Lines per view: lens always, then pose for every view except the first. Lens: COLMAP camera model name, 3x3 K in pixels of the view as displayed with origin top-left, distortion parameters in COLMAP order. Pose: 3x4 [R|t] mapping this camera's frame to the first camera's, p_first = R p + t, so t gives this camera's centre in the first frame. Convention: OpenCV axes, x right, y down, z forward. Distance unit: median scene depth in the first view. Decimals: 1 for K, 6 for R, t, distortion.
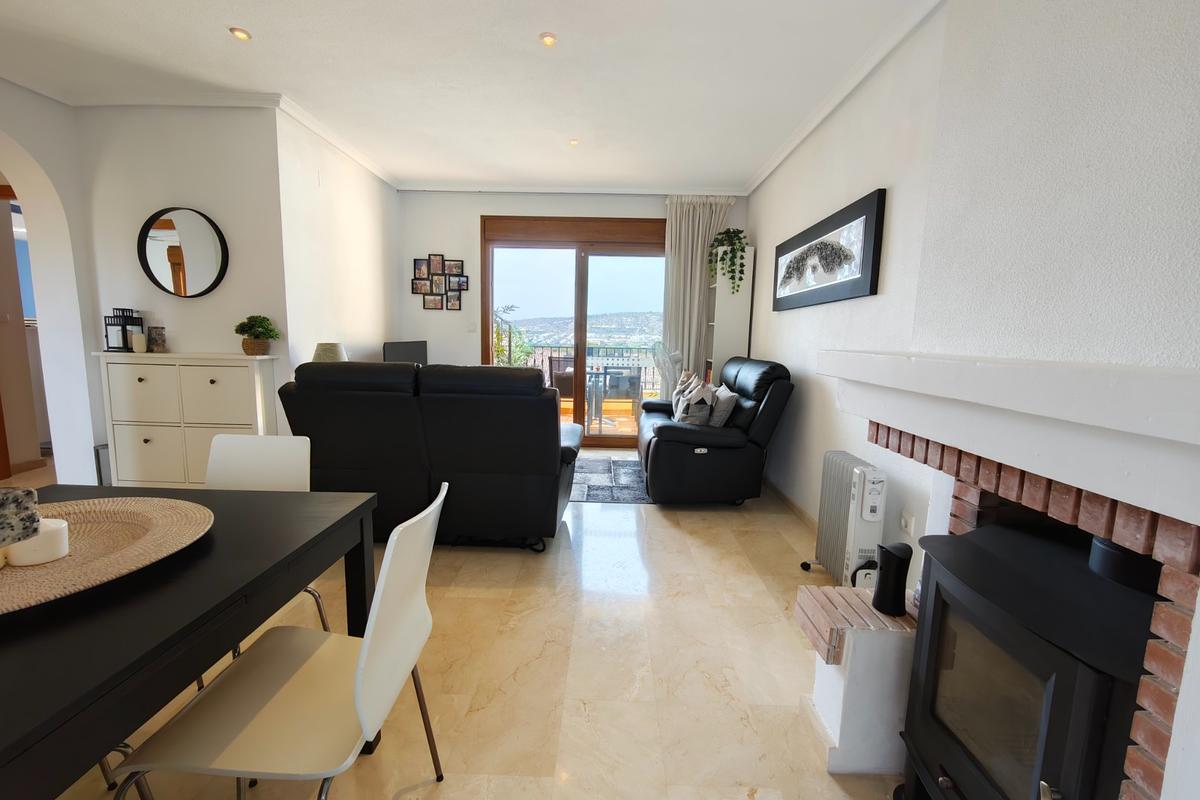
lens RADIAL K [[499.3, 0, 598.0], [0, 499.3, 401.0], [0, 0, 1]] dist [-0.001189, 0.000496]
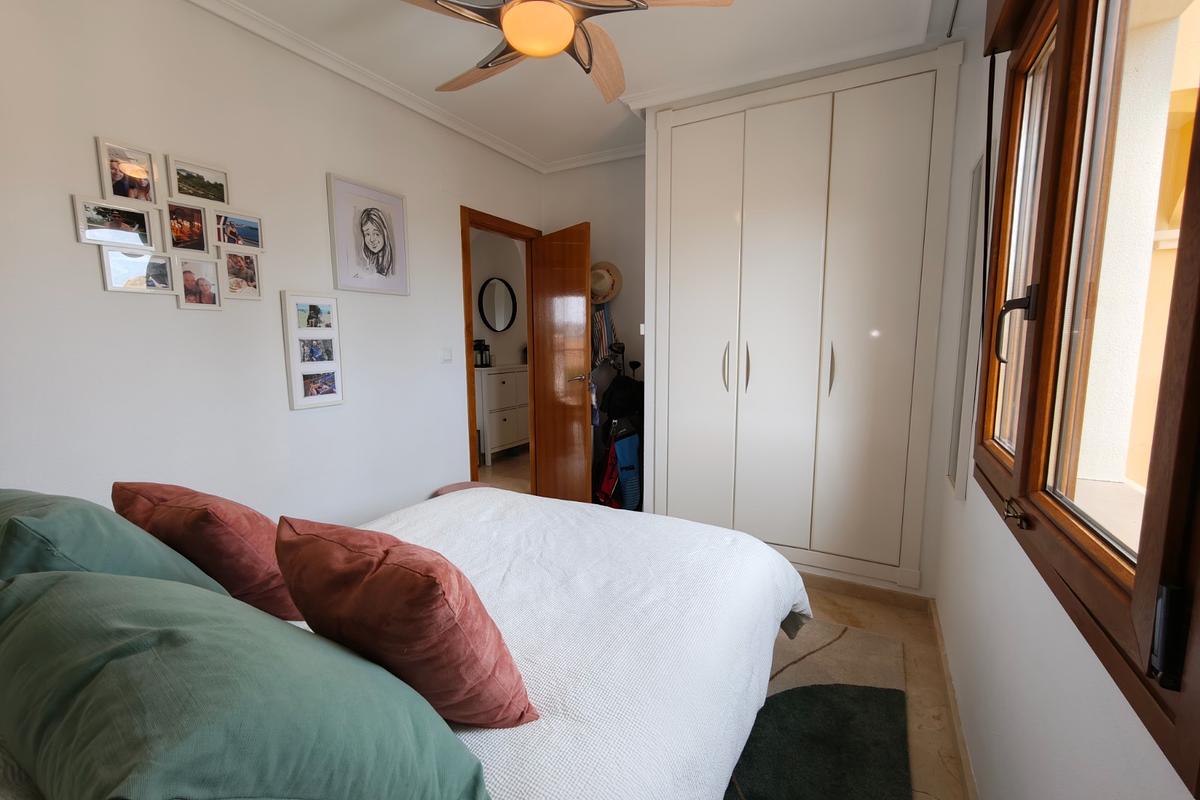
lens RADIAL K [[499.3, 0, 598.0], [0, 499.3, 401.0], [0, 0, 1]] dist [-0.001189, 0.000496]
pose [[0.467885, -0.128318, 0.874424, -1.883867], [0.126143, 0.988970, 0.077631, -0.060149], [-0.874741, 0.073980, 0.478911, -0.052327]]
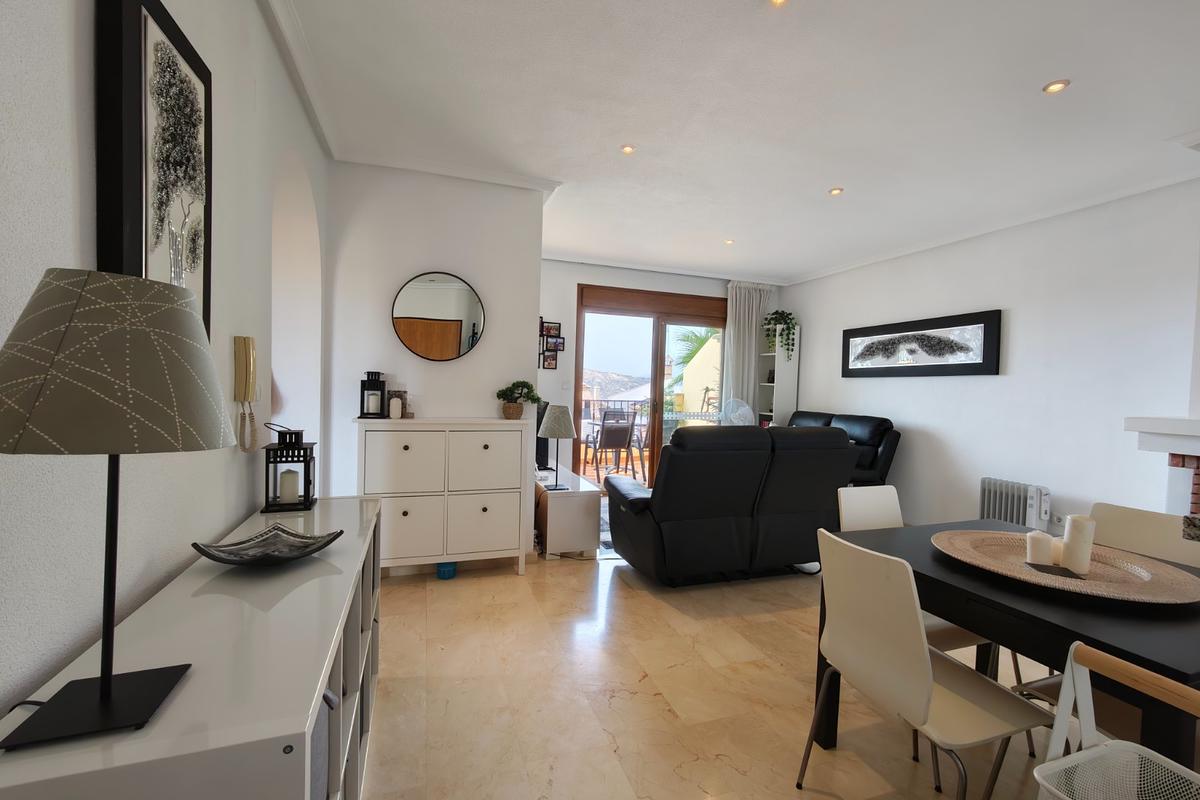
lens RADIAL K [[499.3, 0, 598.0], [0, 499.3, 401.0], [0, 0, 1]] dist [-0.001189, 0.000496]
pose [[0.937354, -0.005783, 0.348329, -0.761490], [0.037466, 0.995737, -0.084289, -0.031192], [-0.346357, 0.092059, 0.933575, -0.010450]]
